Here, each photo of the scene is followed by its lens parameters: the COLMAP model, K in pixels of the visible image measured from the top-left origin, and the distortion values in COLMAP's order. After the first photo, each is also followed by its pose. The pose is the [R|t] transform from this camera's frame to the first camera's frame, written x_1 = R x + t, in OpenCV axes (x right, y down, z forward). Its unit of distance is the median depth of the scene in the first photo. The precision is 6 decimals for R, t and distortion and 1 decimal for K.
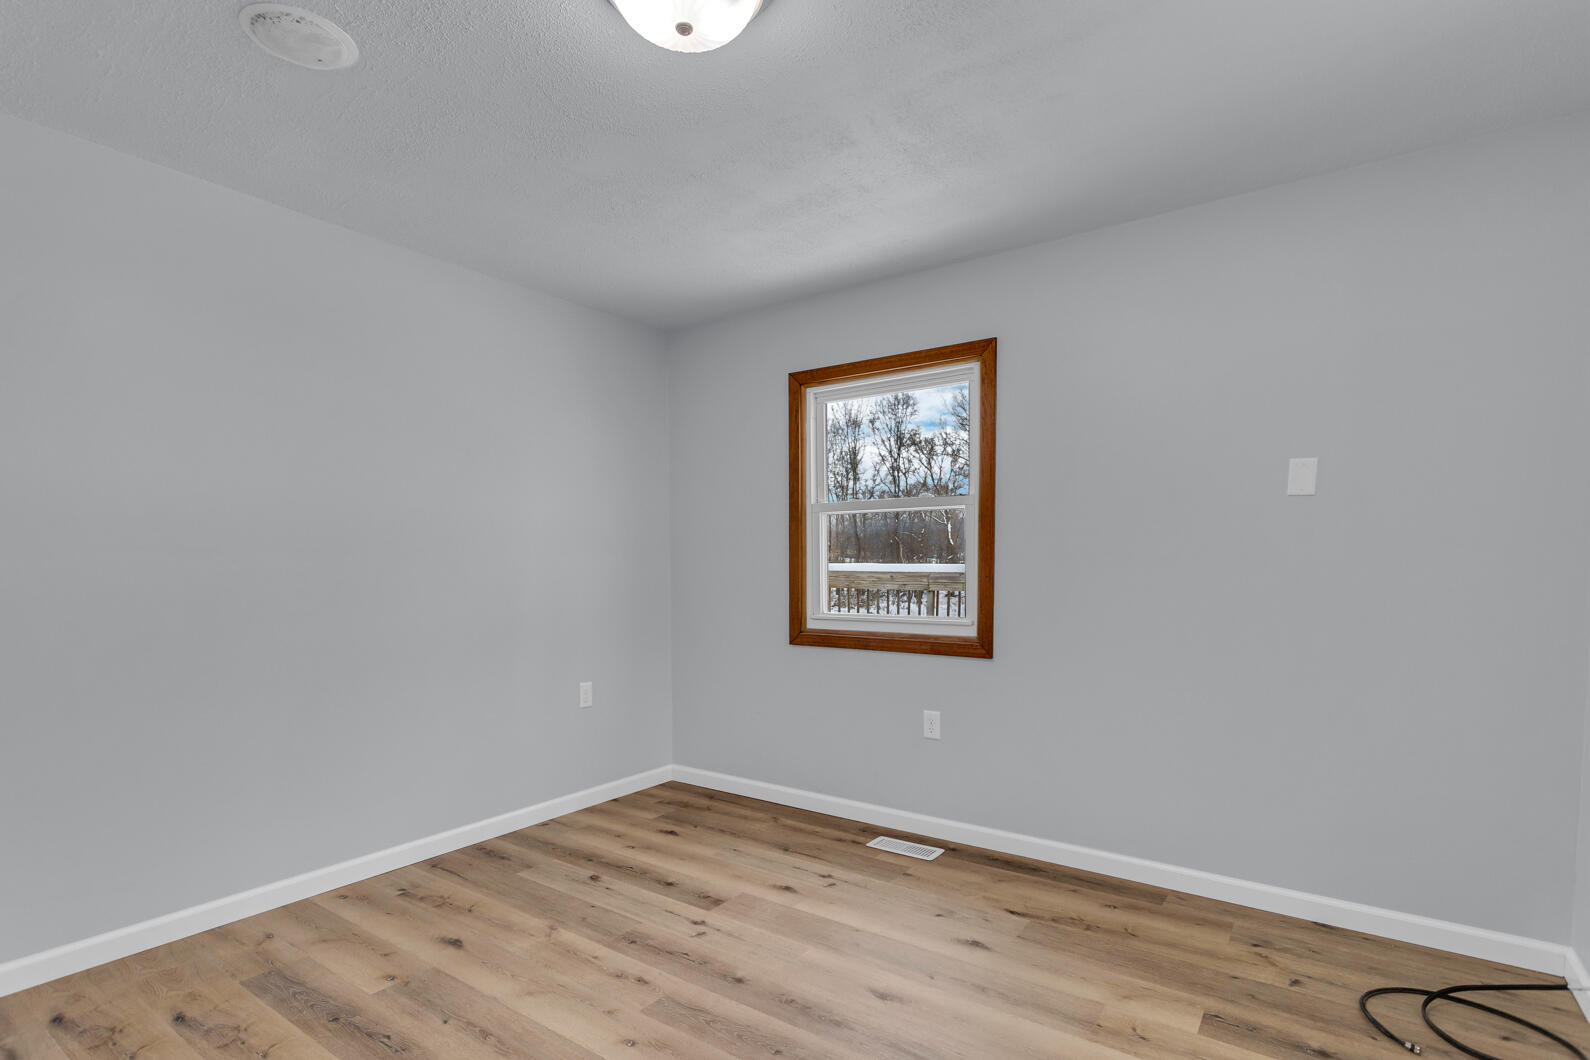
lens RADIAL K [[771.8, 0, 790.6], [0, 771.8, 538.8], [0, 0, 1]] dist [0.001765, -0.000474]
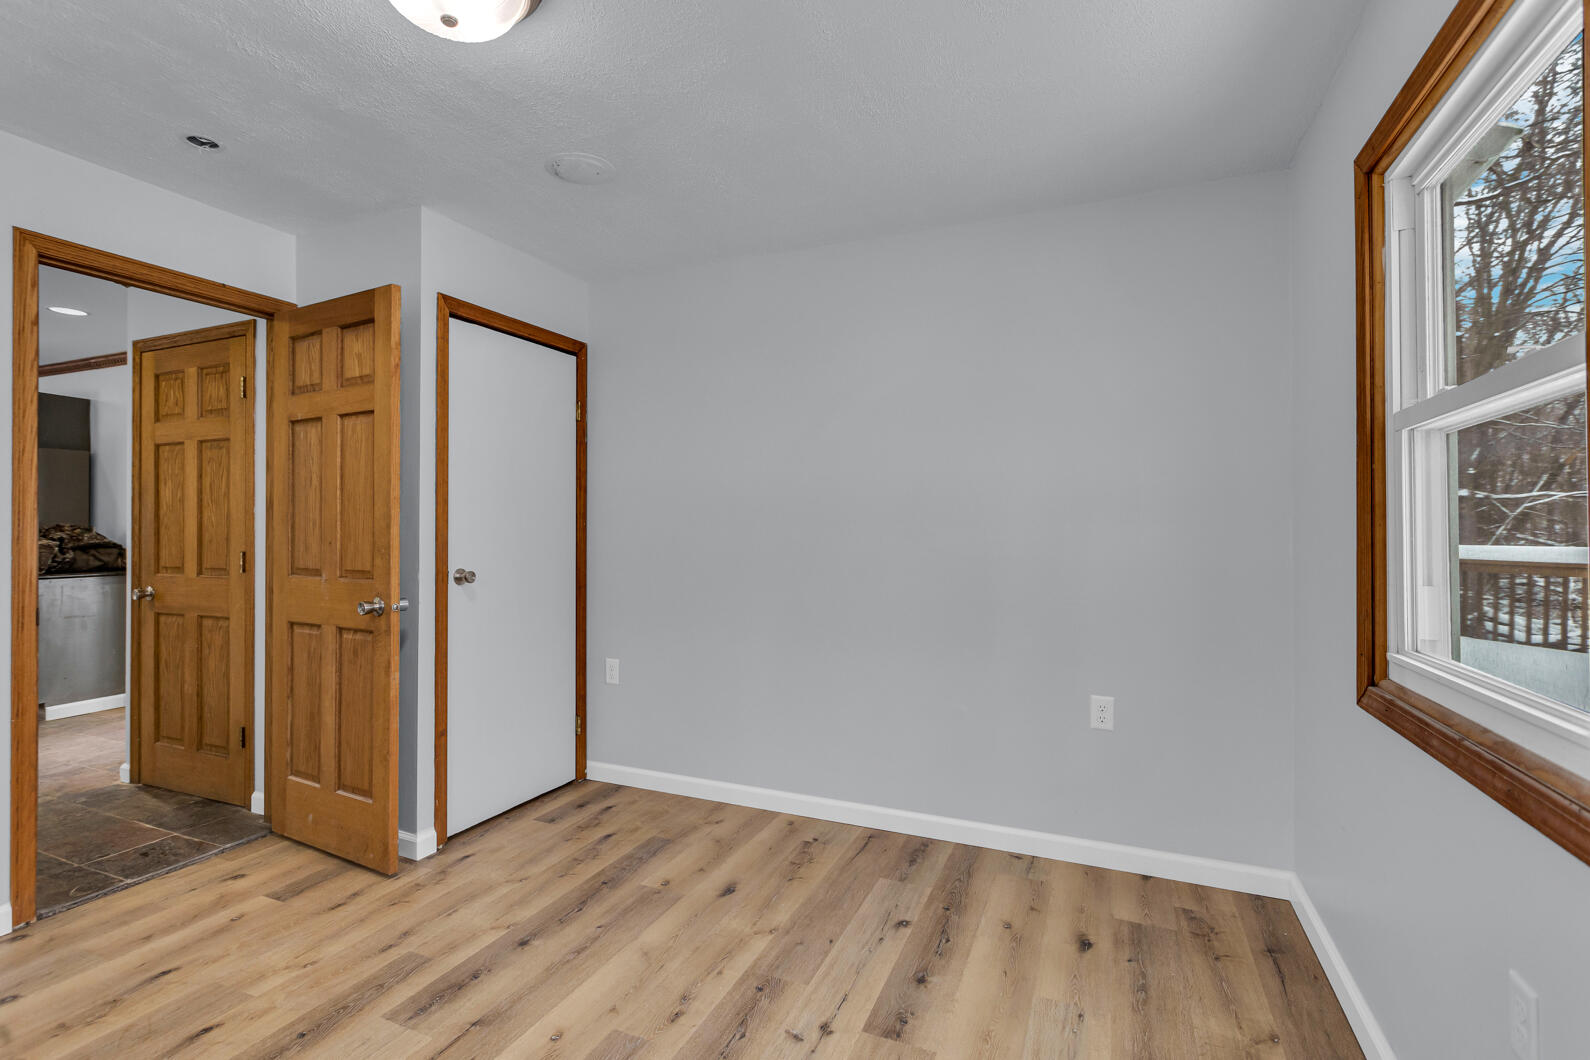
lens RADIAL K [[771.8, 0, 787.3], [0, 771.8, 525.8], [0, 0, 1]] dist [0.001765, -0.000474]
pose [[0.203722, -0.004332, -0.979019, 0.550452], [0.020081, 0.999798, -0.000246, 0.020770], [0.978823, -0.019610, 0.203767, 0.771857]]
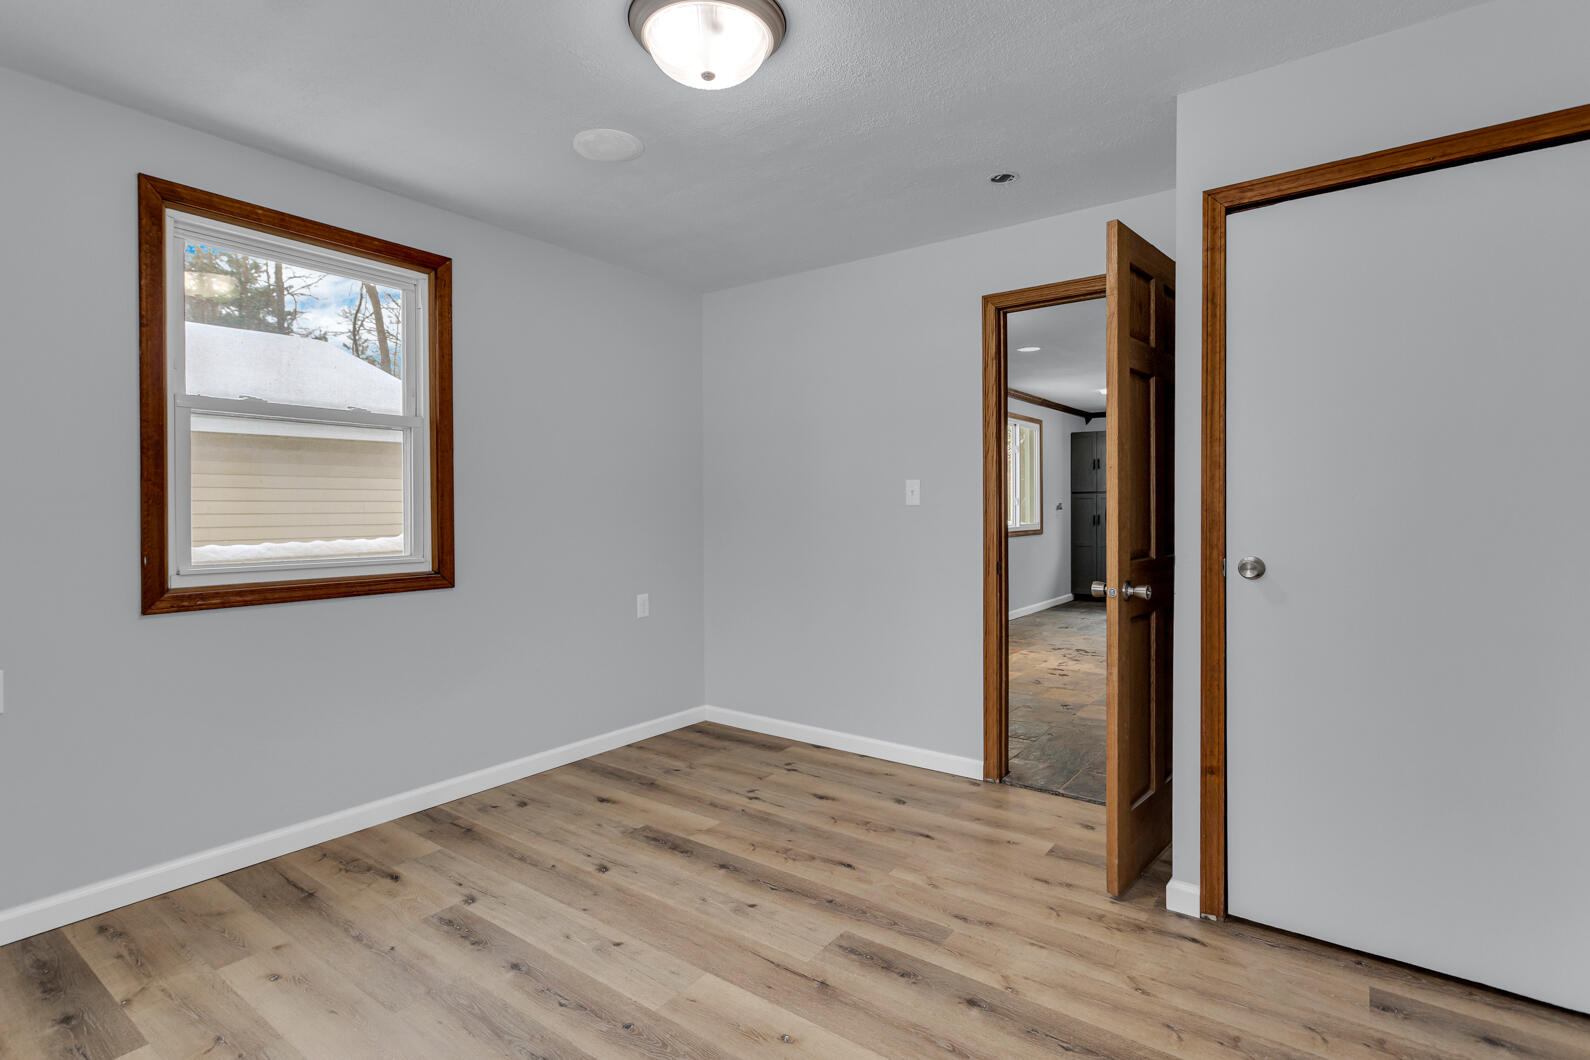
lens RADIAL K [[771.8, 0, 795.7], [0, 771.8, 514.5], [0, 0, 1]] dist [0.001765, -0.000474]
pose [[-0.999479, 0.004655, 0.031945, -0.165343], [0.004154, 0.999868, -0.015722, 0.039637], [-0.032014, -0.015581, -0.999366, 1.332549]]
